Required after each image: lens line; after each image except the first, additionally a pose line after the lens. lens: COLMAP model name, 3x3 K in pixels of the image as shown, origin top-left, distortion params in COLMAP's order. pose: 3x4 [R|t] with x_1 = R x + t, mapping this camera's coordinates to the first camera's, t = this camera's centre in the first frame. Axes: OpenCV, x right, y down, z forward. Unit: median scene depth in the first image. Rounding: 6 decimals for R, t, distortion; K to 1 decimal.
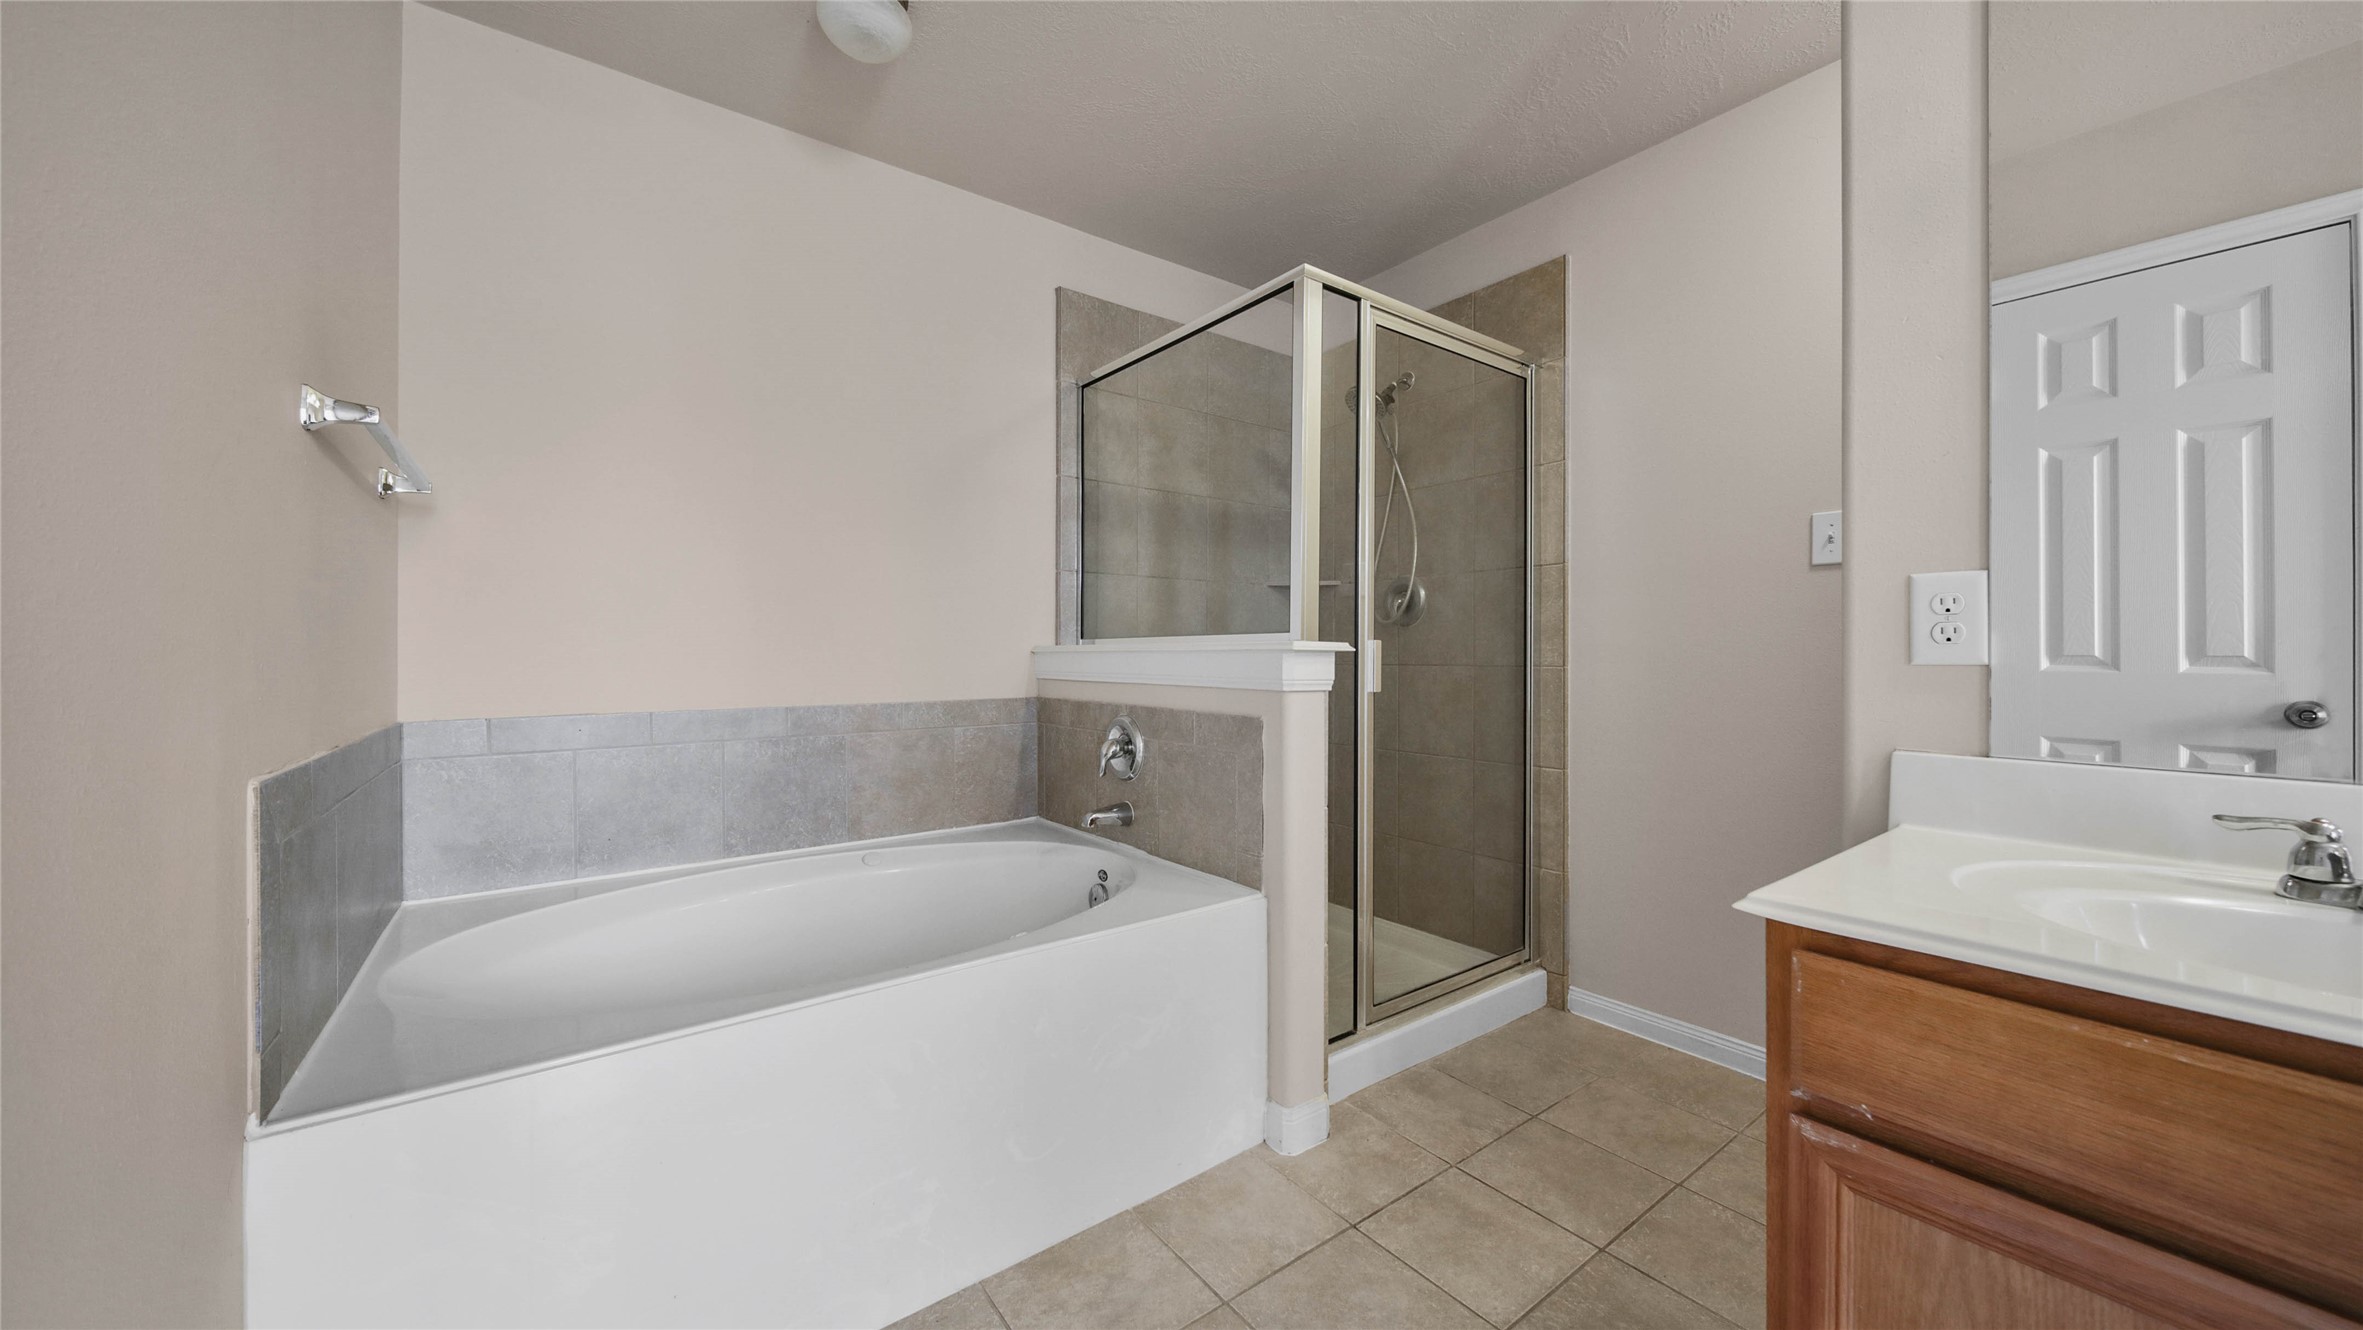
lens RADIAL K [[856.1, 0, 1166.1], [0, 856.1, 655.9], [0, 0, 1]] dist [0.003367, 0.000093]
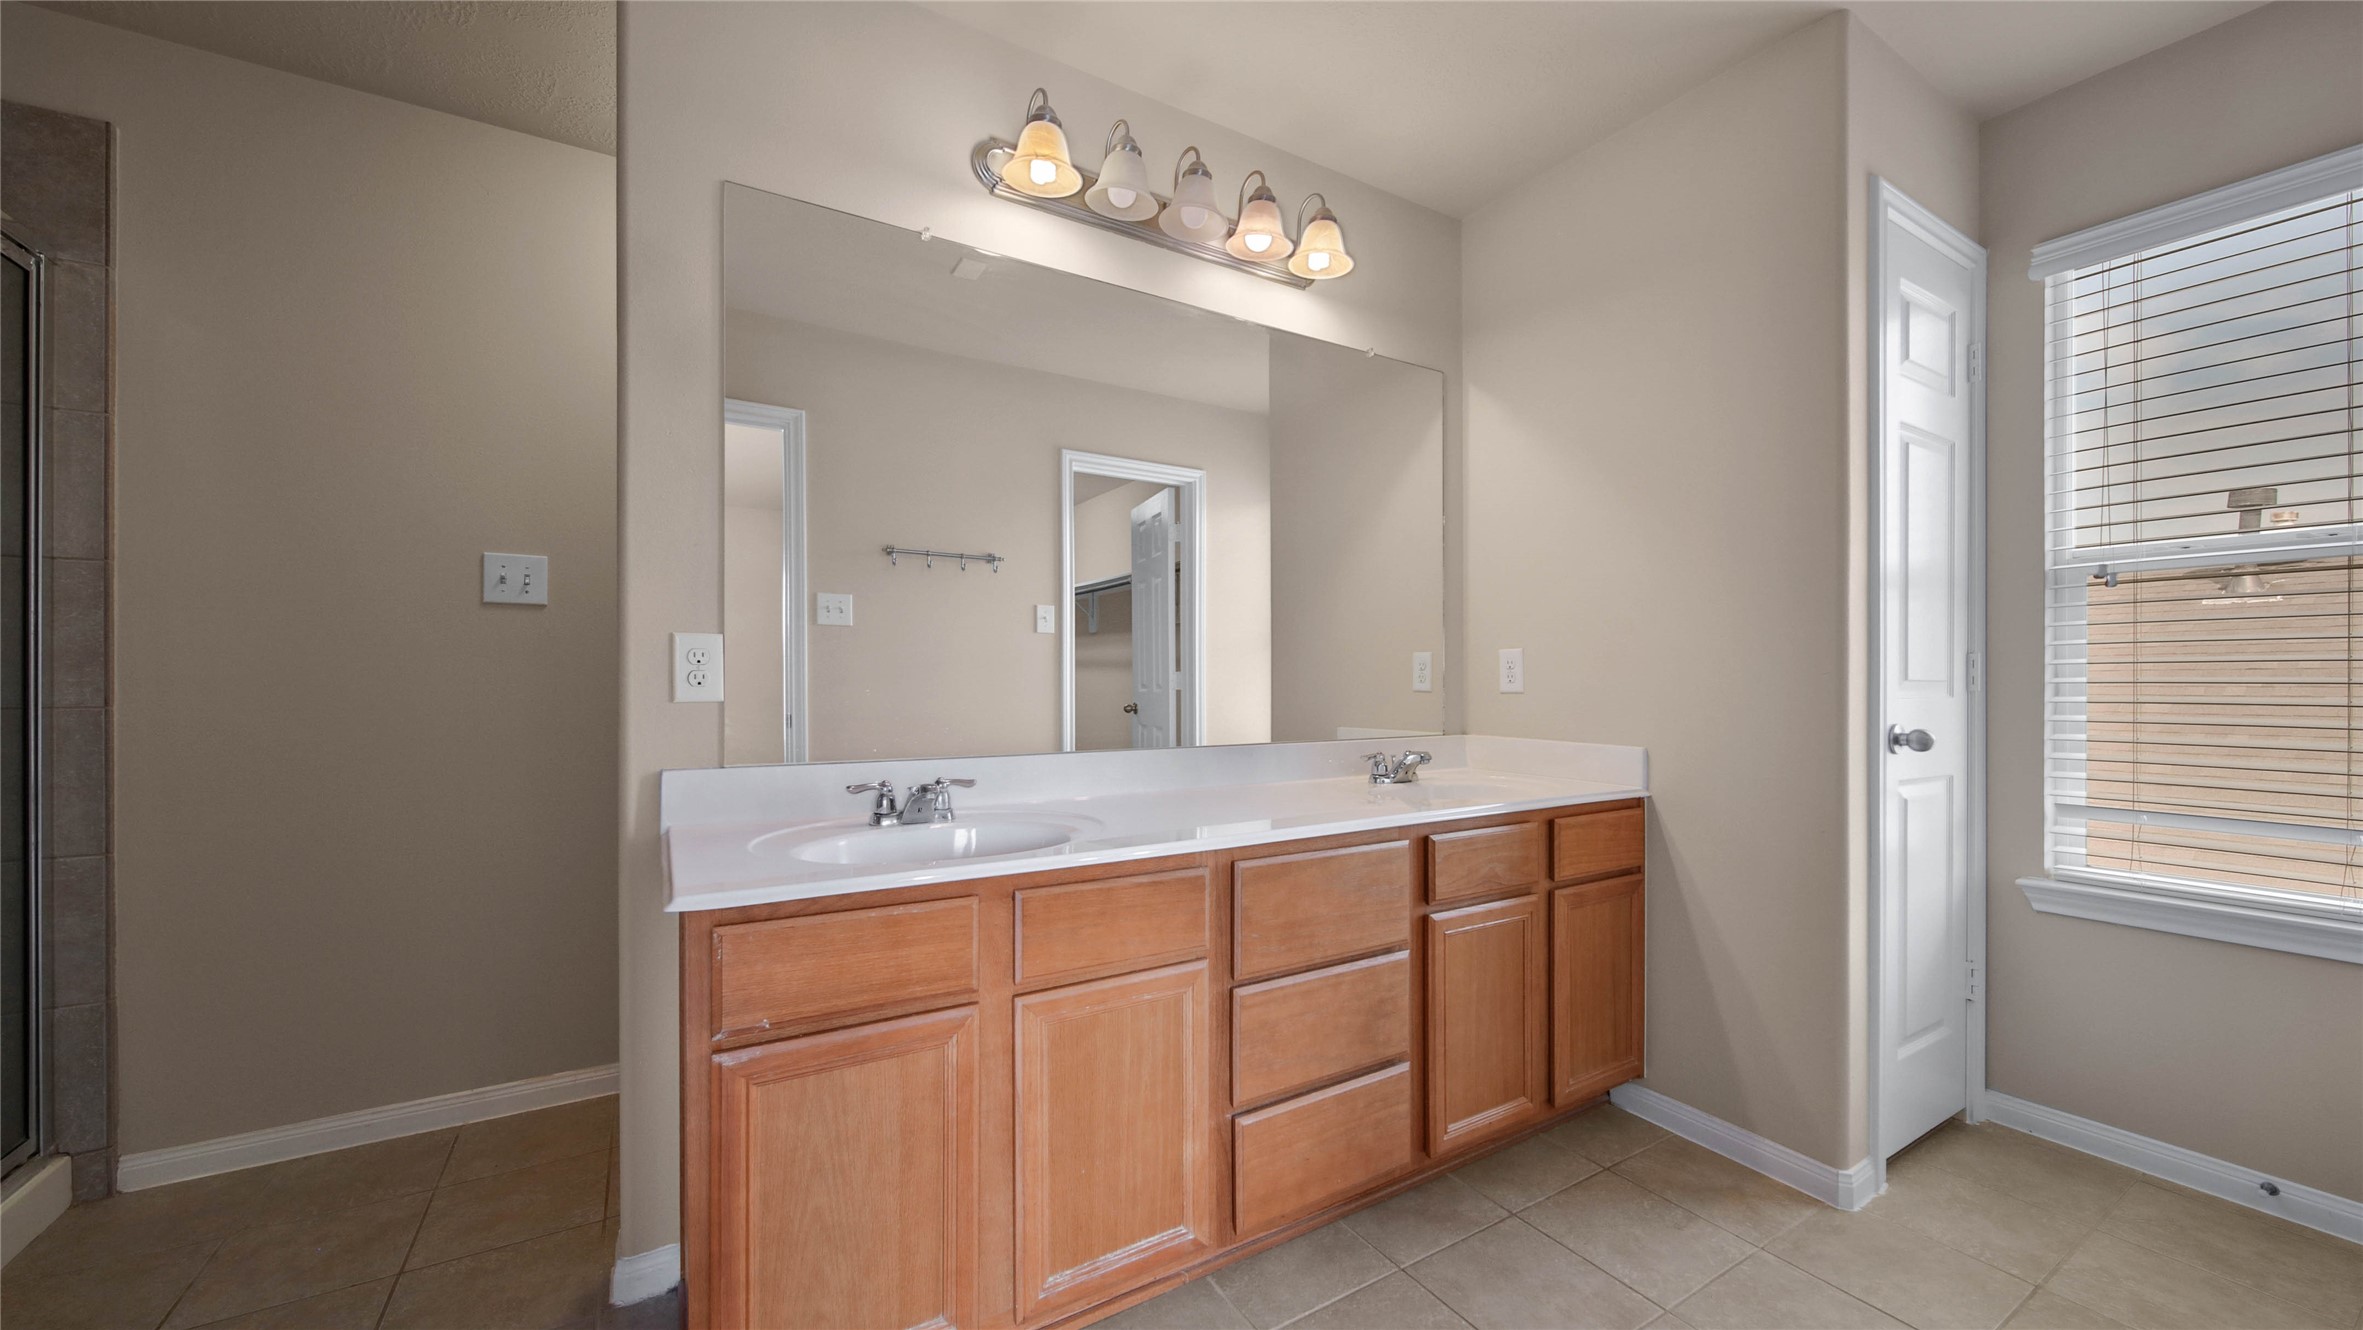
lens RADIAL K [[856.1, 0, 1192.2], [0, 856.1, 675.7], [0, 0, 1]] dist [0.003367, 0.000093]
pose [[0.084551, 0.005122, 0.996406, -0.218051], [-0.001513, 0.999986, -0.005012, -0.015256], [-0.996418, -0.001084, 0.084557, 0.073084]]
